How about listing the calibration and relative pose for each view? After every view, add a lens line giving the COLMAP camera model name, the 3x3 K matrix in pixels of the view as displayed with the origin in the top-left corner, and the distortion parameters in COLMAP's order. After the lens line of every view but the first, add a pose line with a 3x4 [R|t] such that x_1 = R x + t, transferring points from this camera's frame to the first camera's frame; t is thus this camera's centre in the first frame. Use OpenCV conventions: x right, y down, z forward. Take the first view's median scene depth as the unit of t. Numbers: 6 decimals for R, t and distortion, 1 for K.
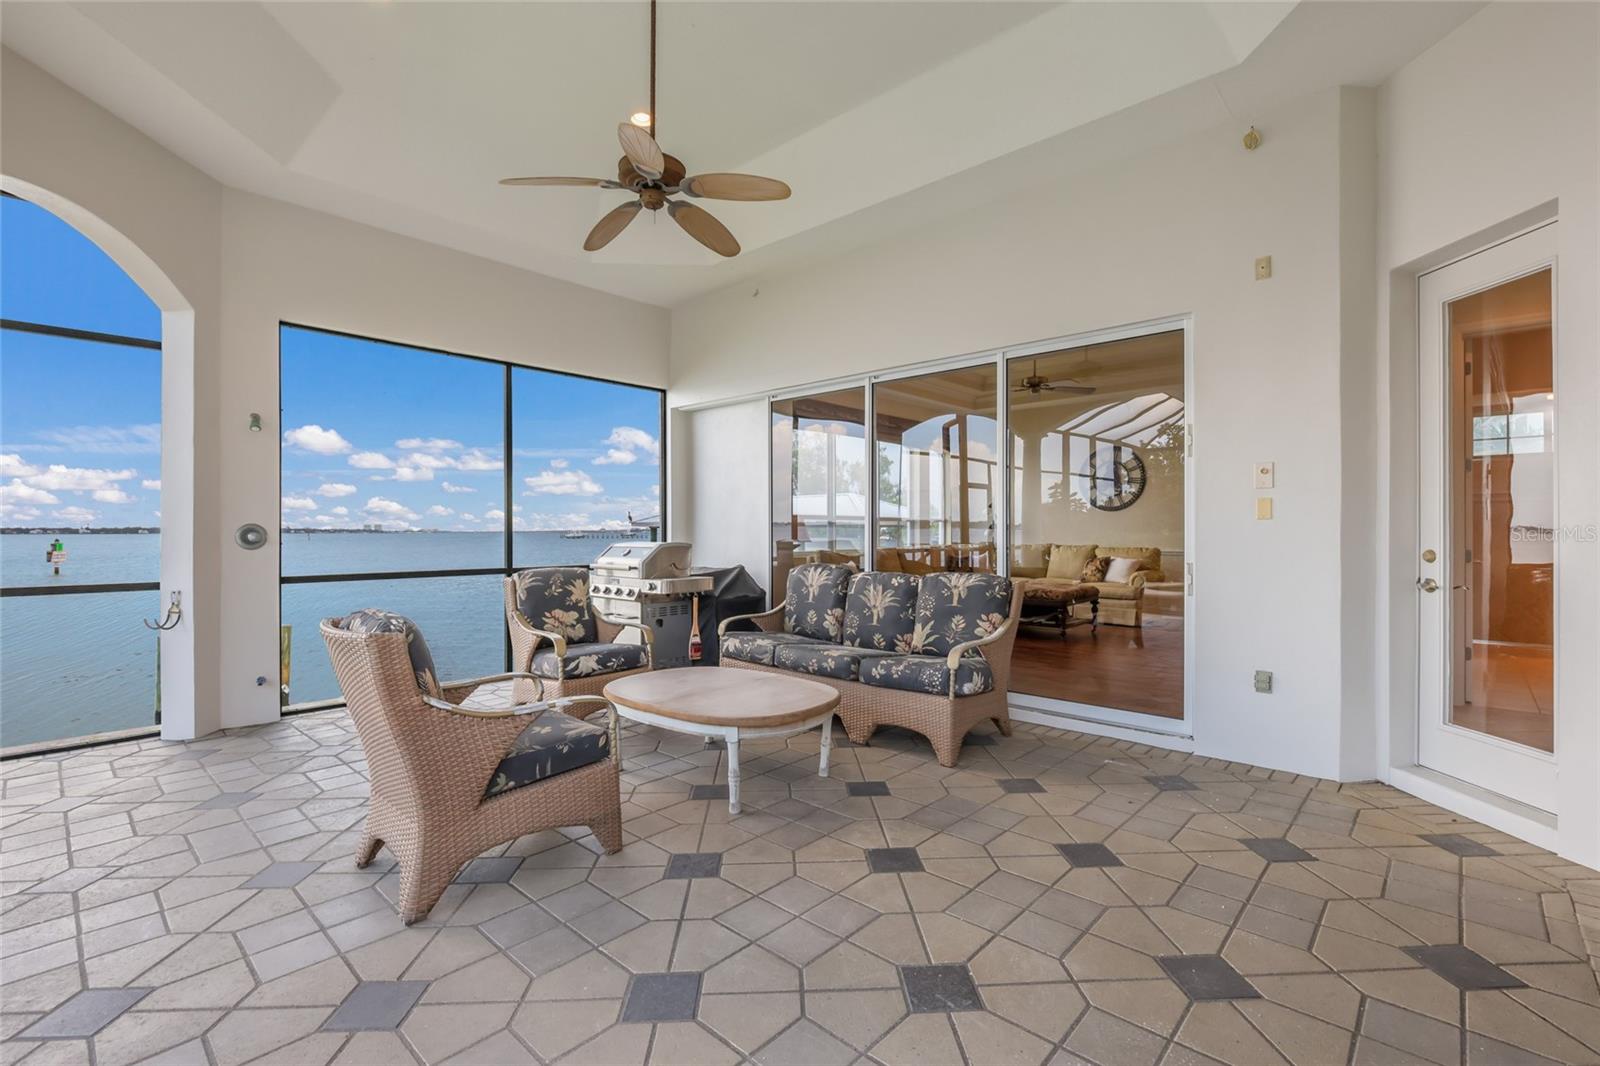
lens RADIAL K [[708.9, 0, 803.3], [0, 708.9, 530.4], [0, 0, 1]] dist [0.000396, 0.001130]
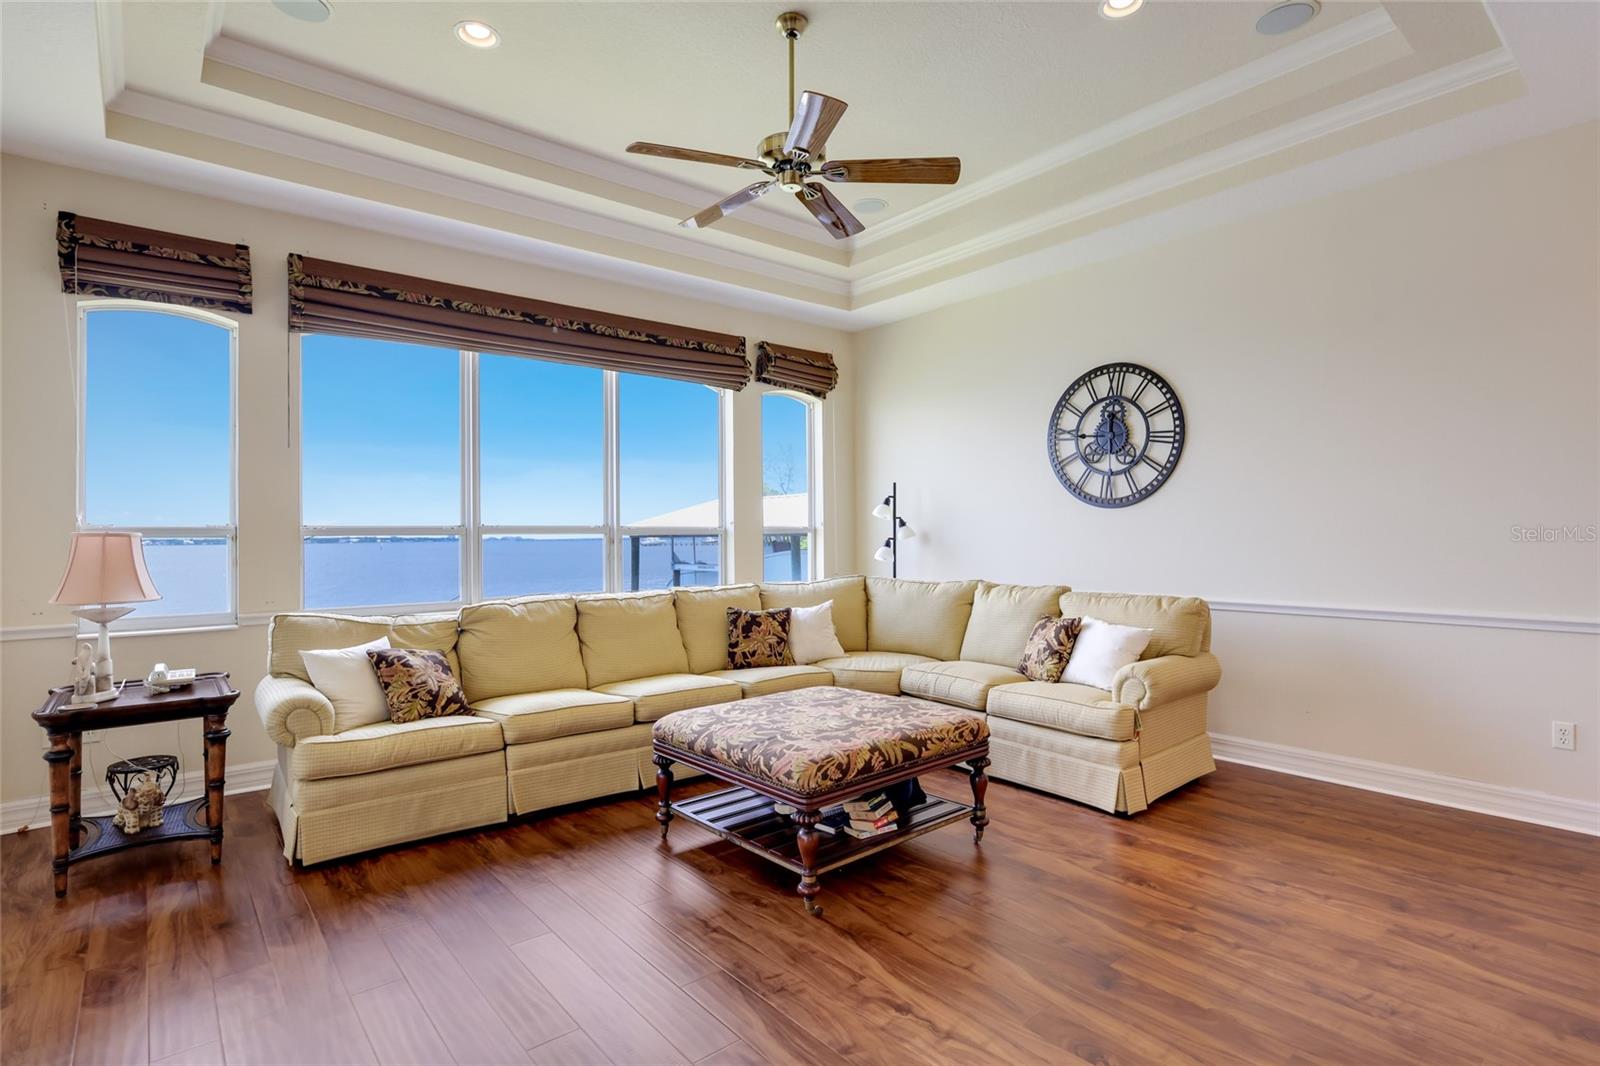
lens RADIAL K [[789.5, 0, 798.1], [0, 789.5, 531.6], [0, 0, 1]] dist [0.000851, 0.000063]
pose [[0.991159, -0.008293, -0.132419, 0.323511], [0.008059, 0.999965, -0.002297, -0.013372], [0.132433, 0.001209, 0.991191, 0.510622]]
